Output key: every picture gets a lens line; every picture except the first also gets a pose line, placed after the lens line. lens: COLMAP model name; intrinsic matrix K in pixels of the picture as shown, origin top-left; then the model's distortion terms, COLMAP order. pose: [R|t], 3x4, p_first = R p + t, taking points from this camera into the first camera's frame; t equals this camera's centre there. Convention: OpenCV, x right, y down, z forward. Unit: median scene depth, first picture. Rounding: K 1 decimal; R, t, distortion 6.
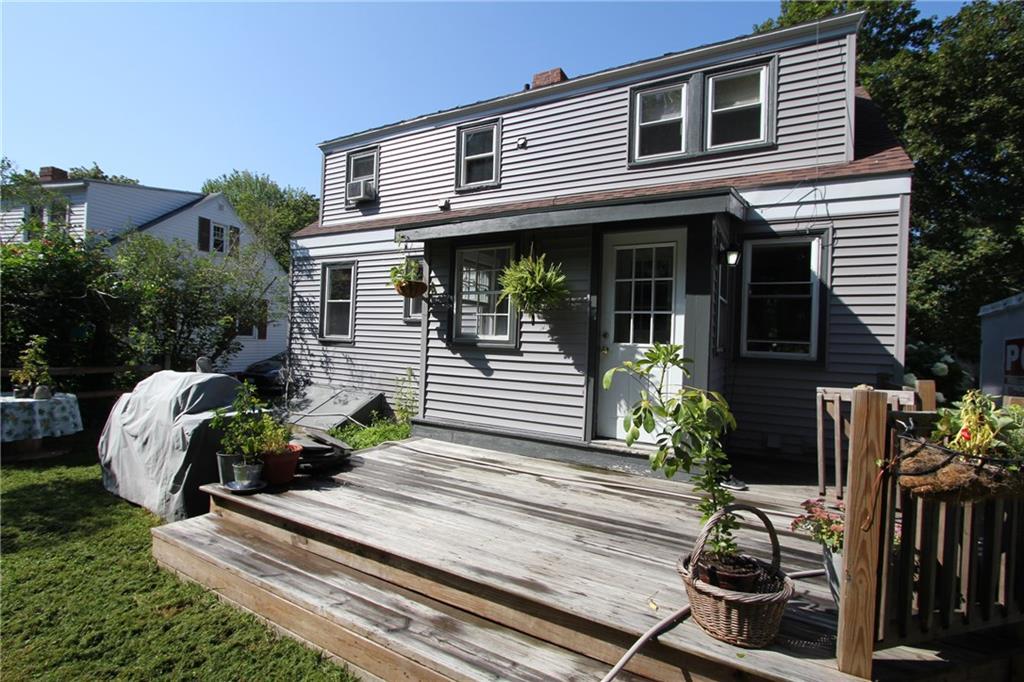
lens RADIAL K [[470.4, 0, 512.0], [0, 470.4, 341.0], [0, 0, 1]] dist [-0.014532, 0.000245]
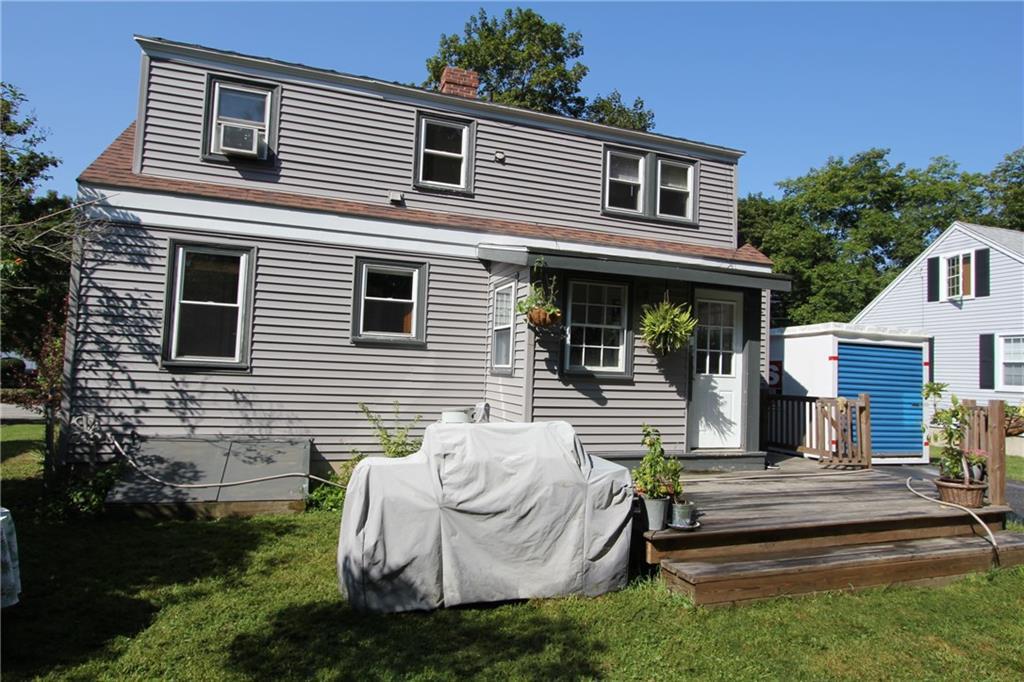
lens RADIAL K [[589.1, 0, 512.0], [0, 589.1, 341.0], [0, 0, 1]] dist [-0.006426, -0.000840]
pose [[0.669092, 0.022315, 0.742845, -0.944430], [-0.013790, 0.999750, -0.017611, -0.035531], [-0.743052, 0.001540, 0.669232, 0.212828]]
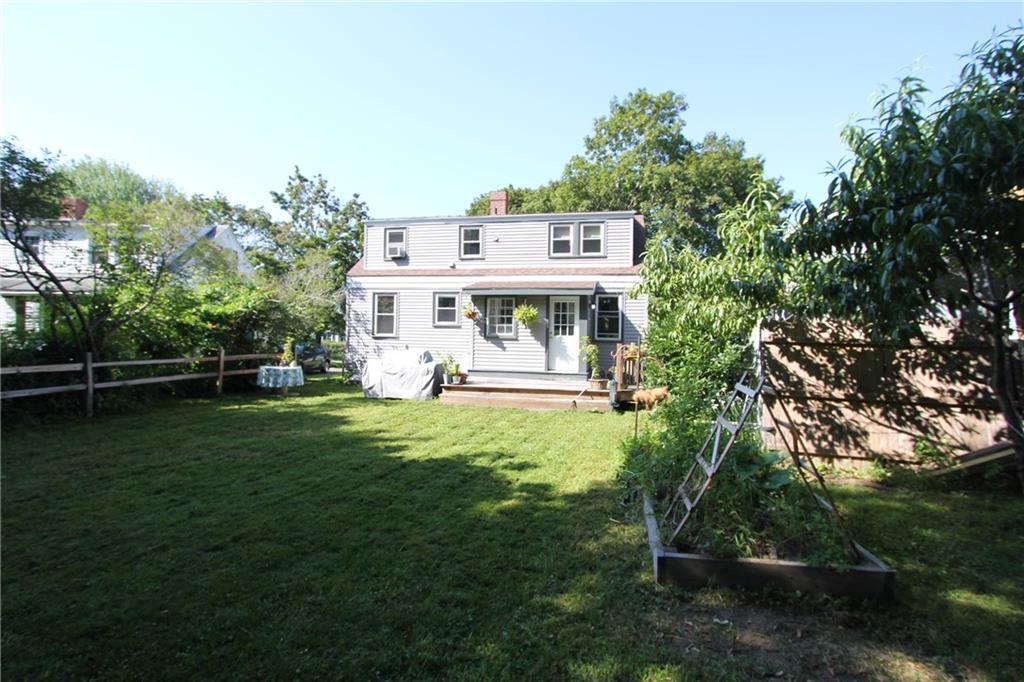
lens RADIAL K [[470.4, 0, 512.0], [0, 470.4, 341.0], [0, 0, 1]] dist [-0.014532, 0.000245]
pose [[0.954903, -0.023384, 0.295997, -0.603334], [0.018144, 0.999626, 0.020438, -0.018223], [-0.296364, -0.014146, 0.954970, -1.128750]]
